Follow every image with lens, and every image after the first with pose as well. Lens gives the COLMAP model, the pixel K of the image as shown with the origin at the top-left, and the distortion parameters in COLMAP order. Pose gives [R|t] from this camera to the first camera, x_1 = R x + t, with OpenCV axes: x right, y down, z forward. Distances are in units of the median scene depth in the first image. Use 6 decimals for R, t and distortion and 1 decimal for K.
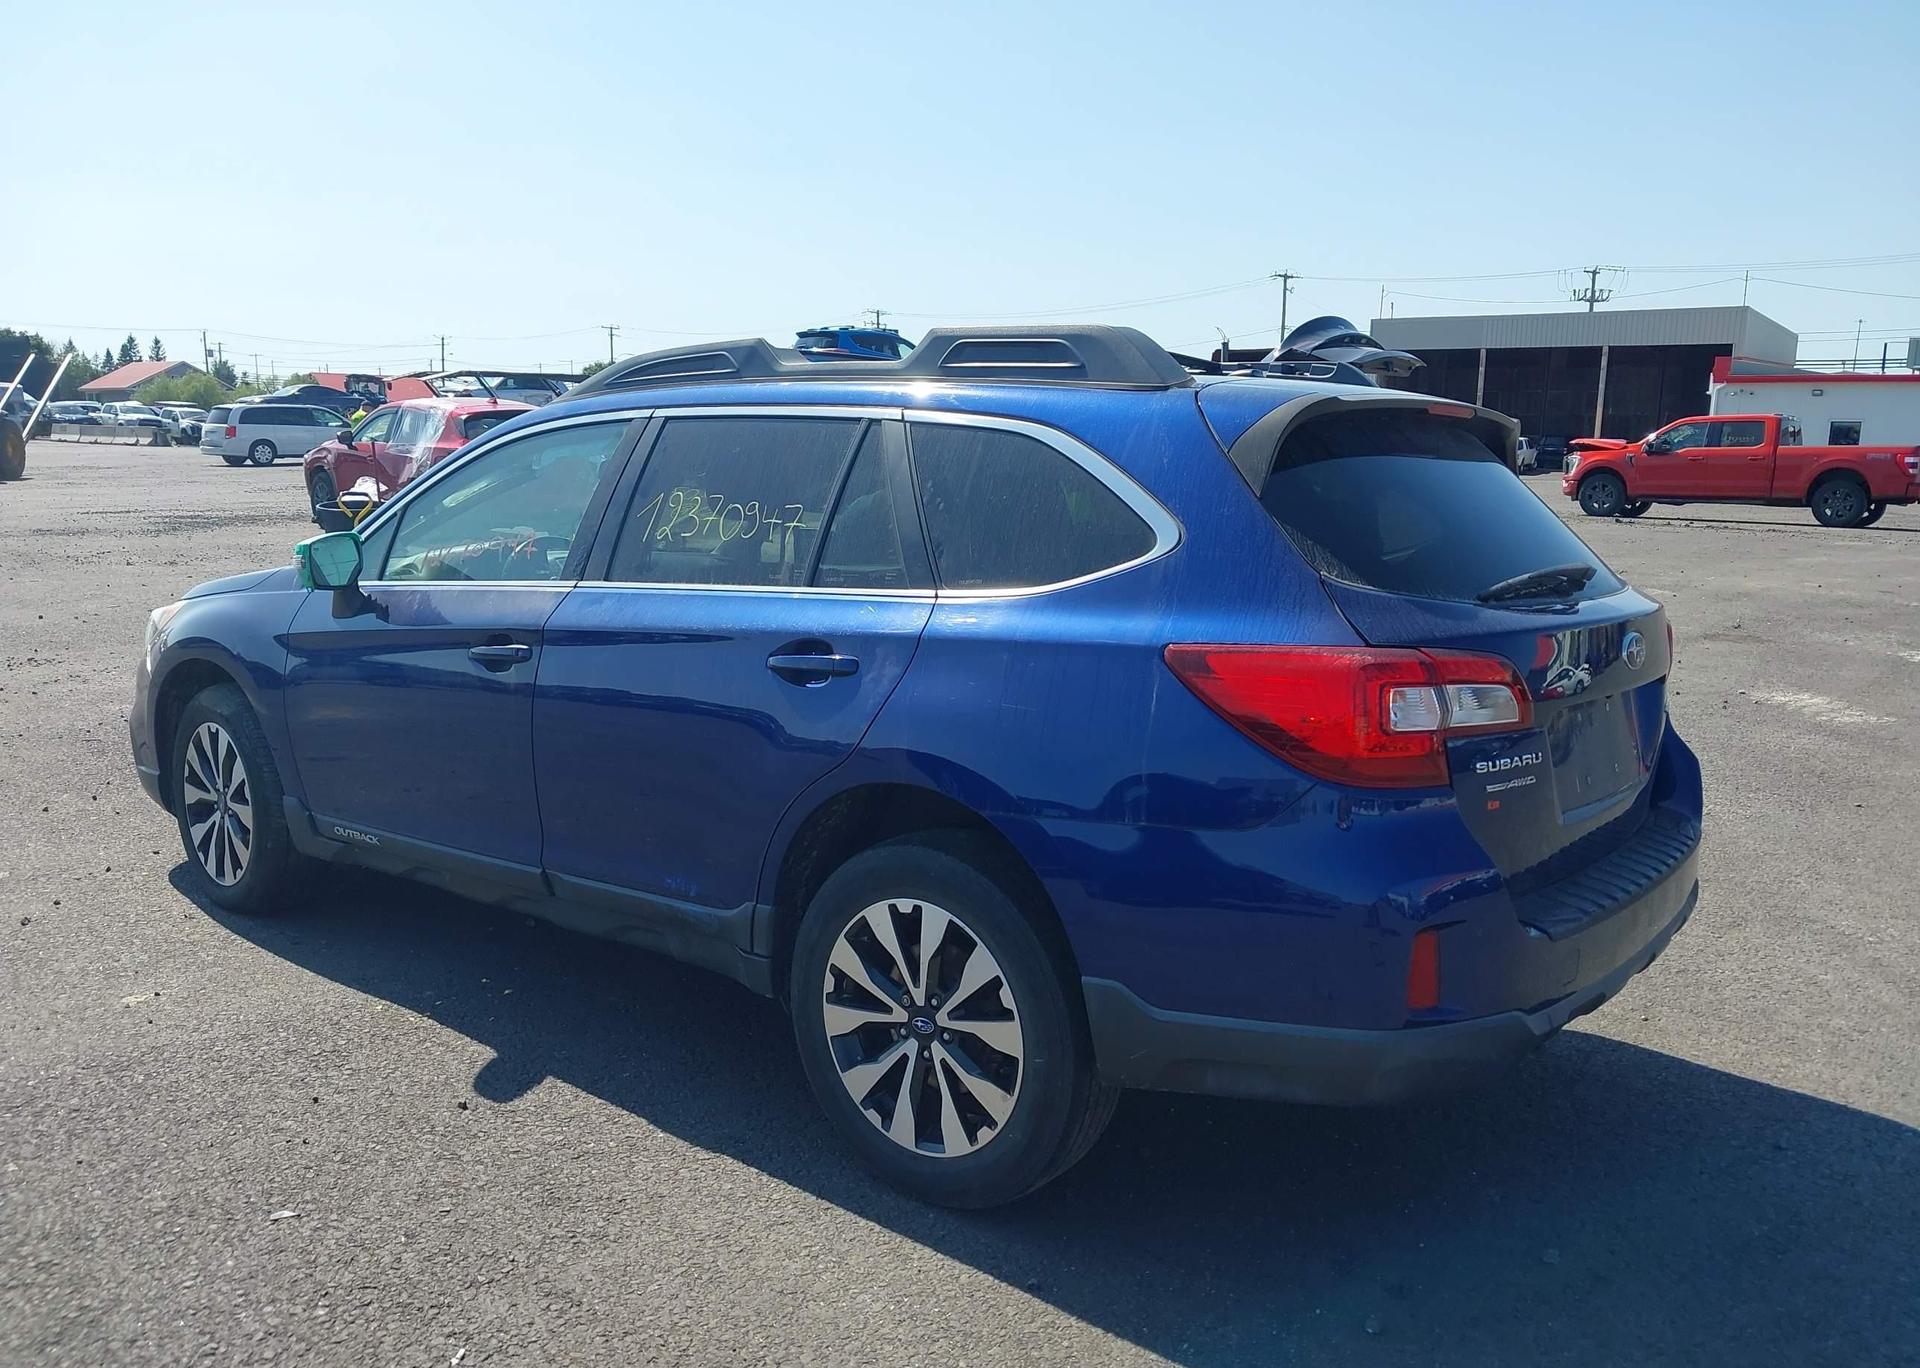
lens RADIAL K [[1631.4, 0, 928.8], [0, 1631.4, 657.3], [0, 0, 1]] dist [0.011211, -0.003236]
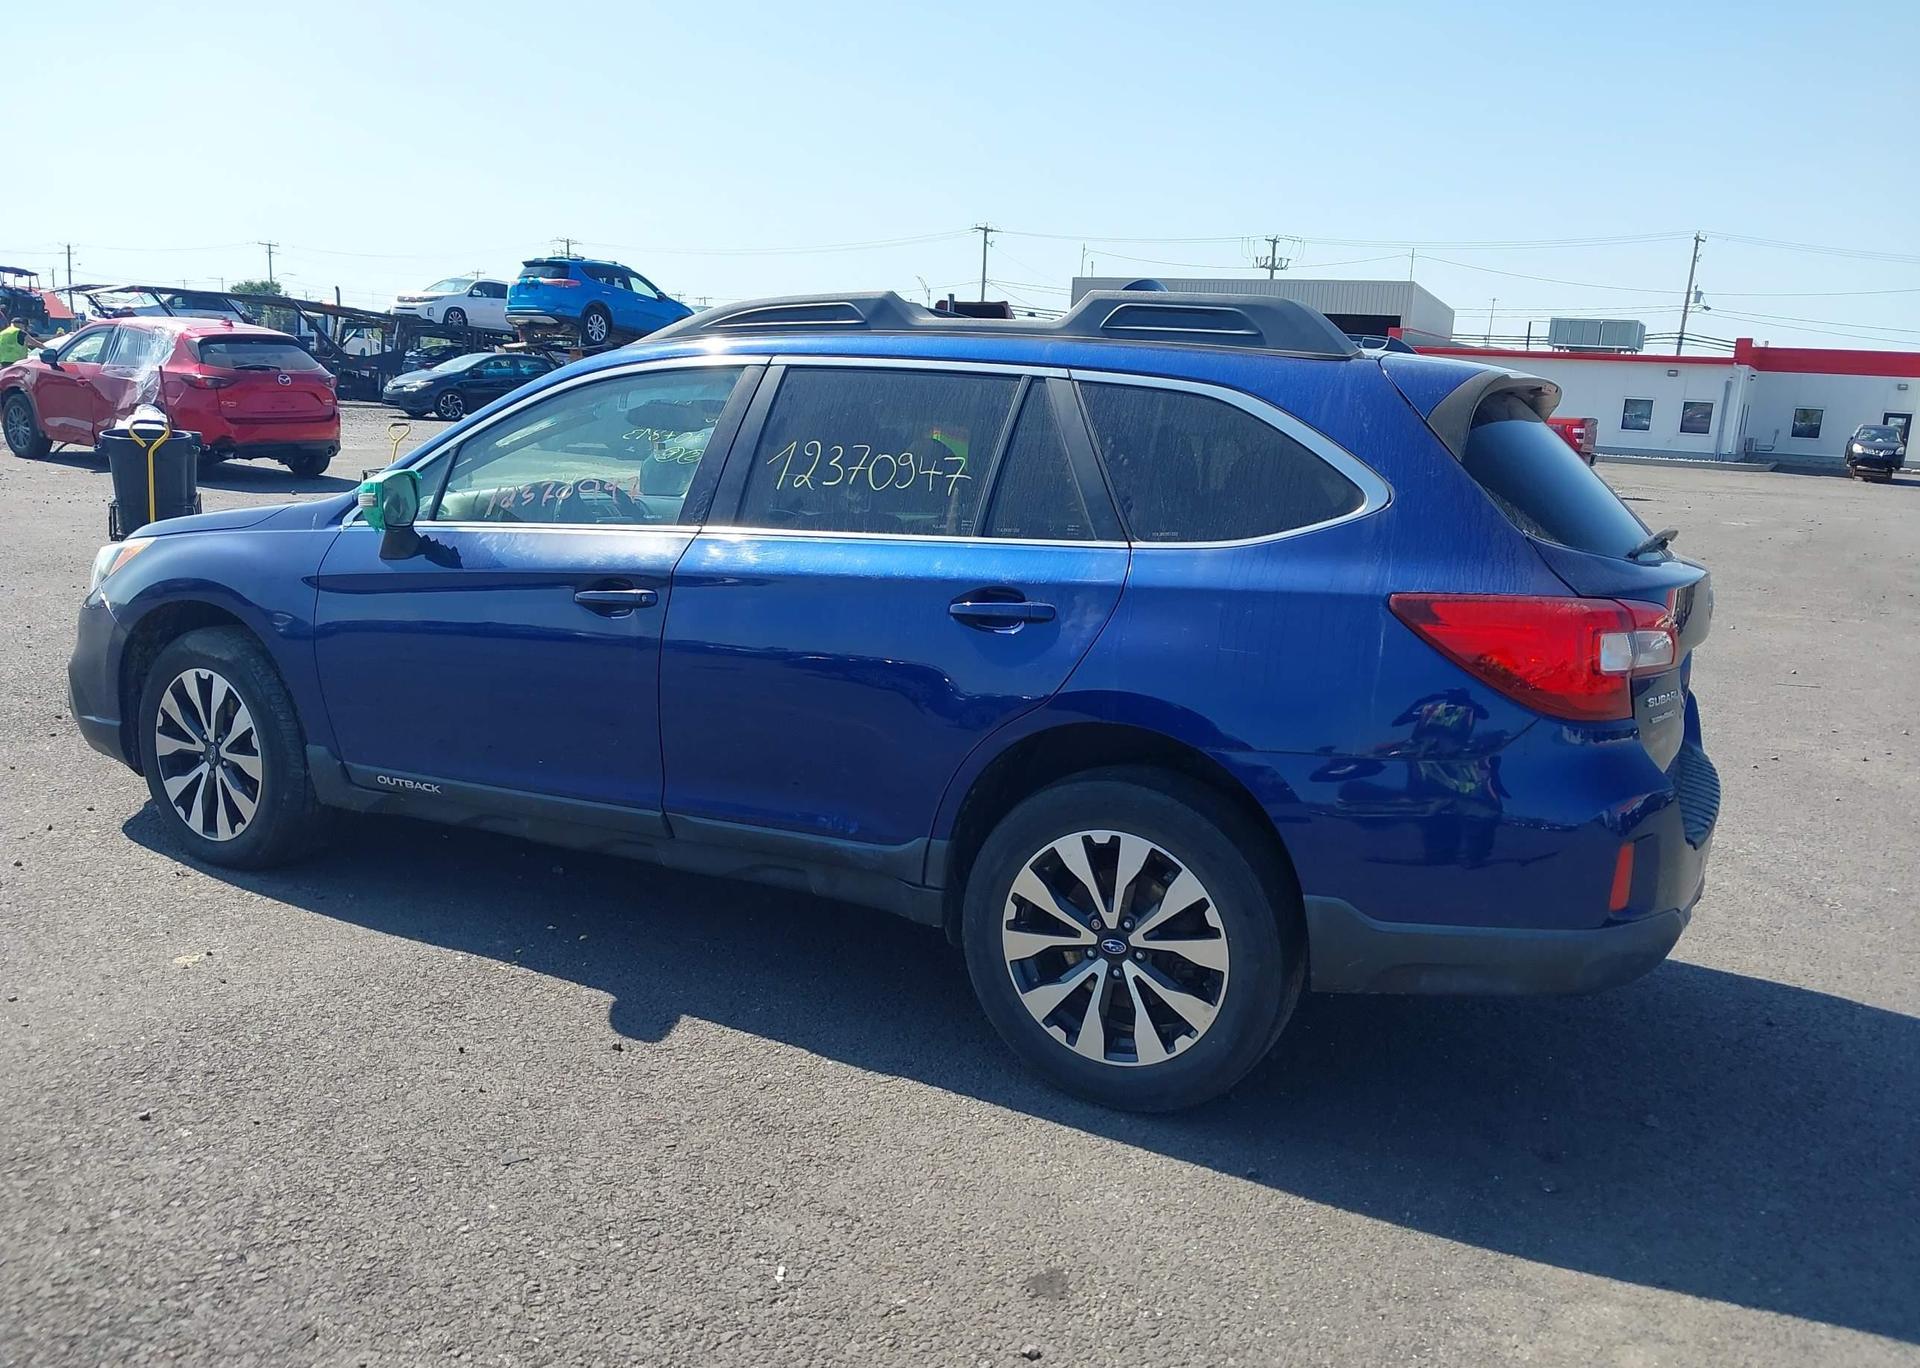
lens RADIAL K [[1644.3, 0, 902.4], [0, 1644.3, 688.8], [0, 0, 1]] dist [0.100715, -0.248046]
pose [[0.976488, -0.004574, 0.215523, -0.362181], [-0.006385, 0.998723, 0.050124, 0.001499], [-0.215477, -0.050322, 0.975211, -0.024436]]
